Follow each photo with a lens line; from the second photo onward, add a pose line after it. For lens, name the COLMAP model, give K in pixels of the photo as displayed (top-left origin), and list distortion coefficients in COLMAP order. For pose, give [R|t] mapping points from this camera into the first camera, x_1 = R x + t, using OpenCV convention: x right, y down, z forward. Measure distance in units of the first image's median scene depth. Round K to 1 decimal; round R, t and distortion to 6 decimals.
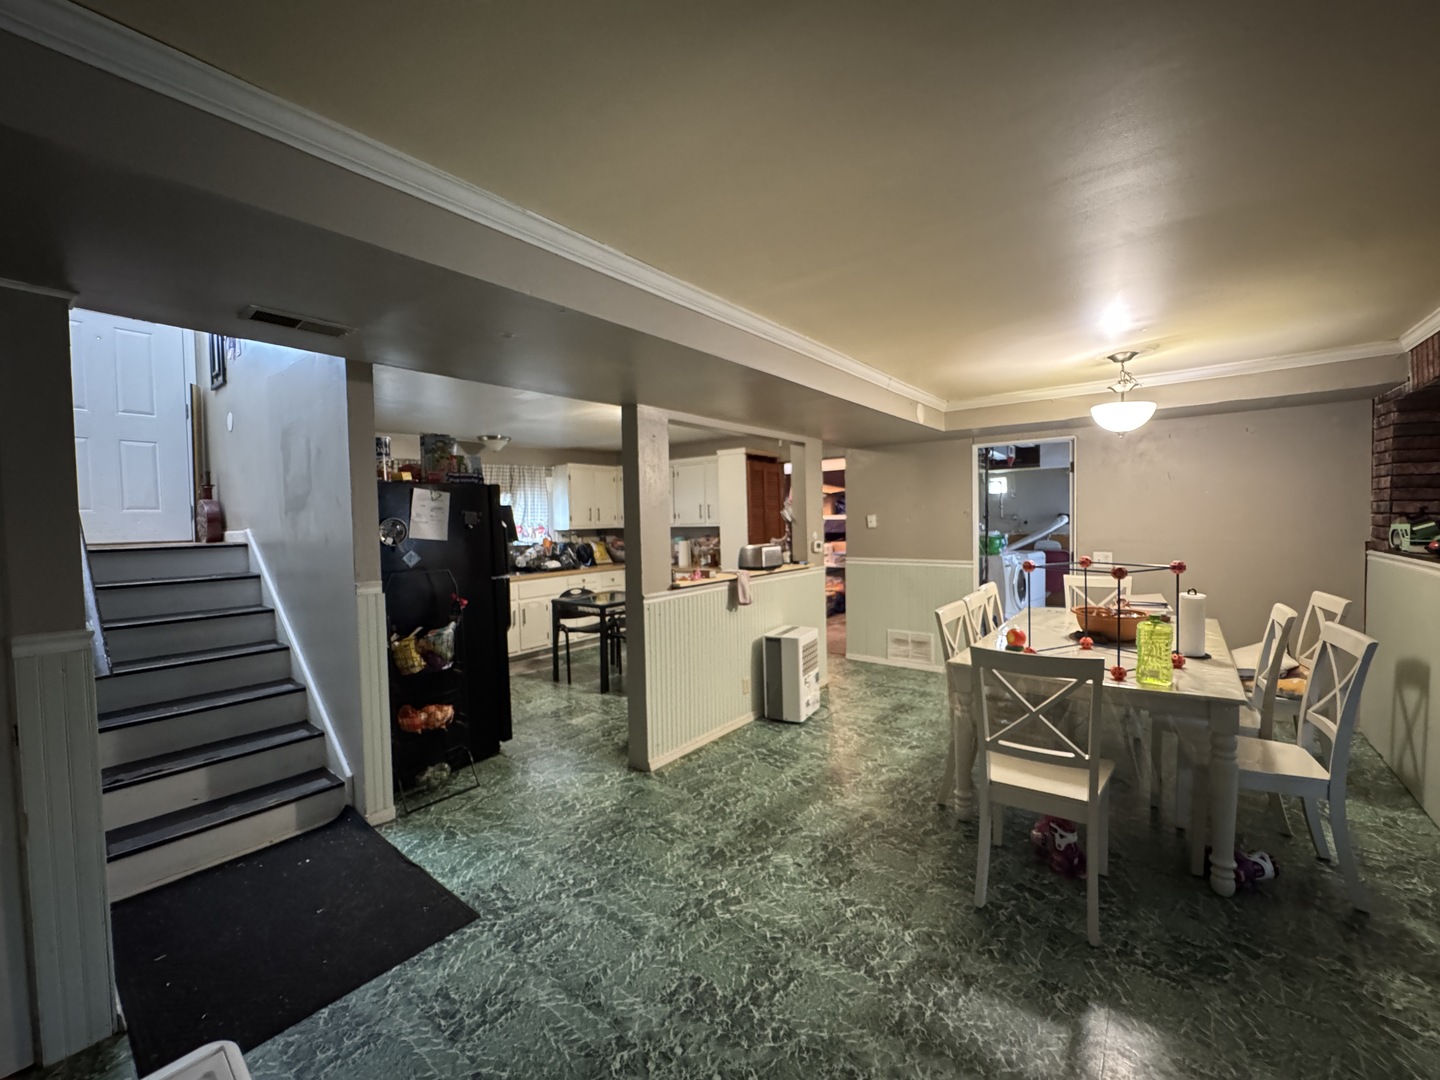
lens RADIAL K [[573.5, 0, 716.6], [0, 573.5, 541.5], [0, 0, 1]] dist [-0.002638, 0.000234]
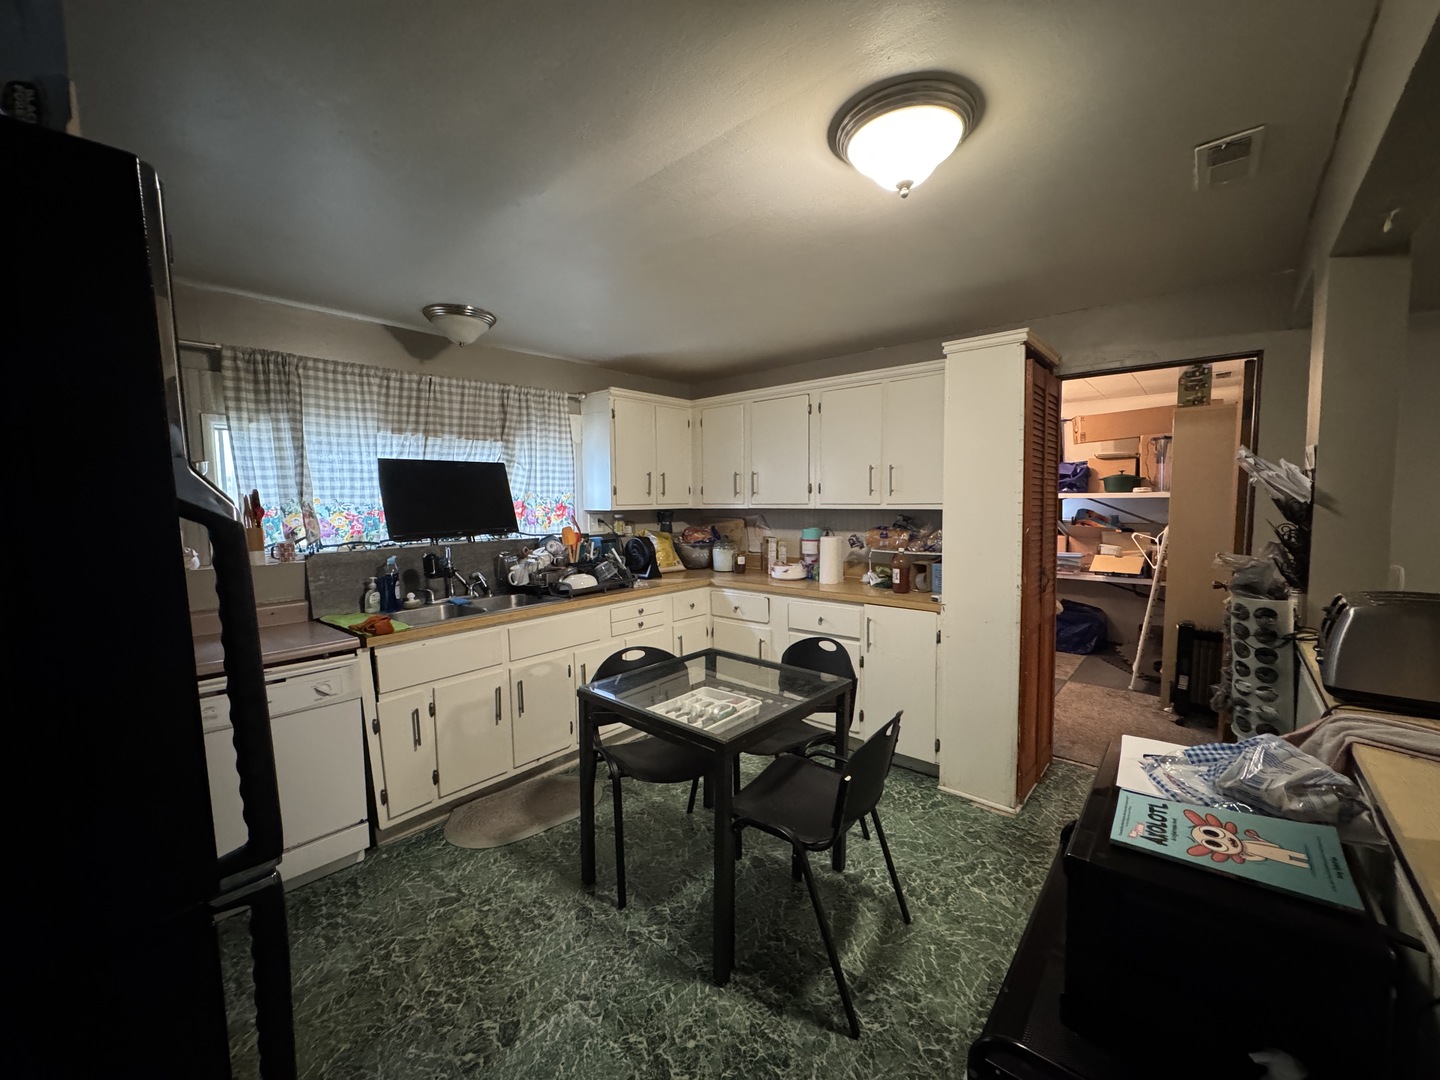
lens RADIAL K [[573.5, 0, 716.4], [0, 573.5, 539.8], [0, 0, 1]] dist [-0.002638, 0.000234]
pose [[0.998760, 0.016427, -0.047002, -0.137345], [-0.014767, 0.999262, 0.035453, -0.014822], [0.047550, -0.034715, 0.998265, 0.479704]]
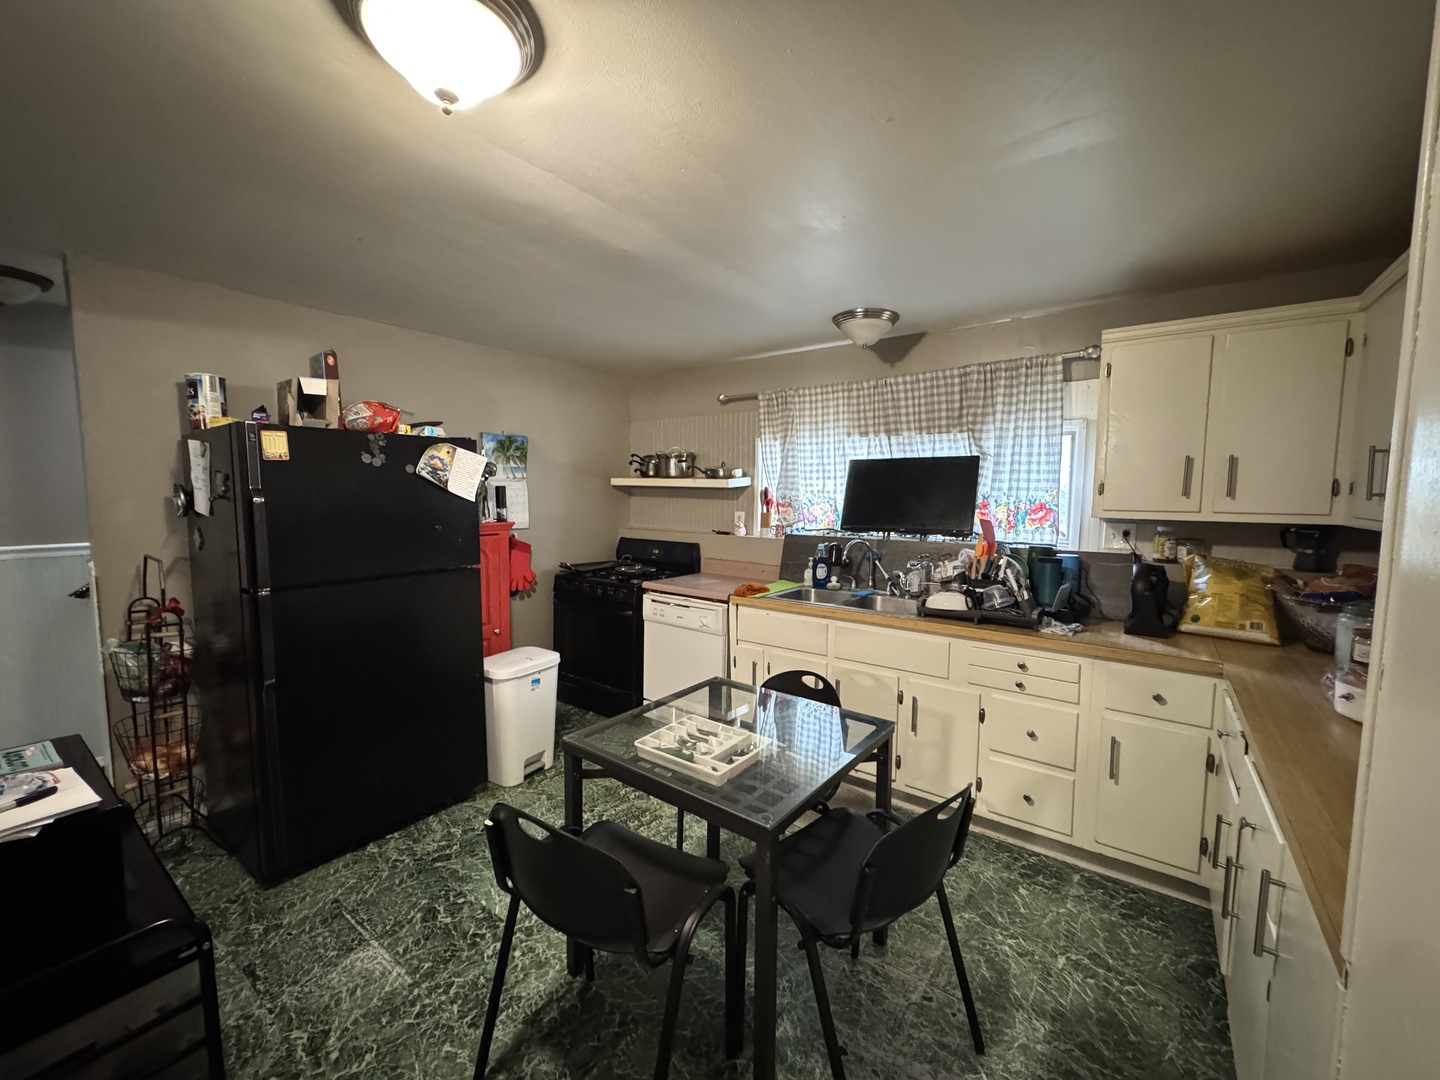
lens RADIAL K [[573.5, 0, 721.3], [0, 573.5, 539.3], [0, 0, 1]] dist [-0.002638, 0.000234]
pose [[0.032204, 0.110312, -0.993375, 0.099773], [-0.045589, 0.993018, 0.108794, -0.037776], [0.998441, 0.041784, 0.037008, 0.779569]]
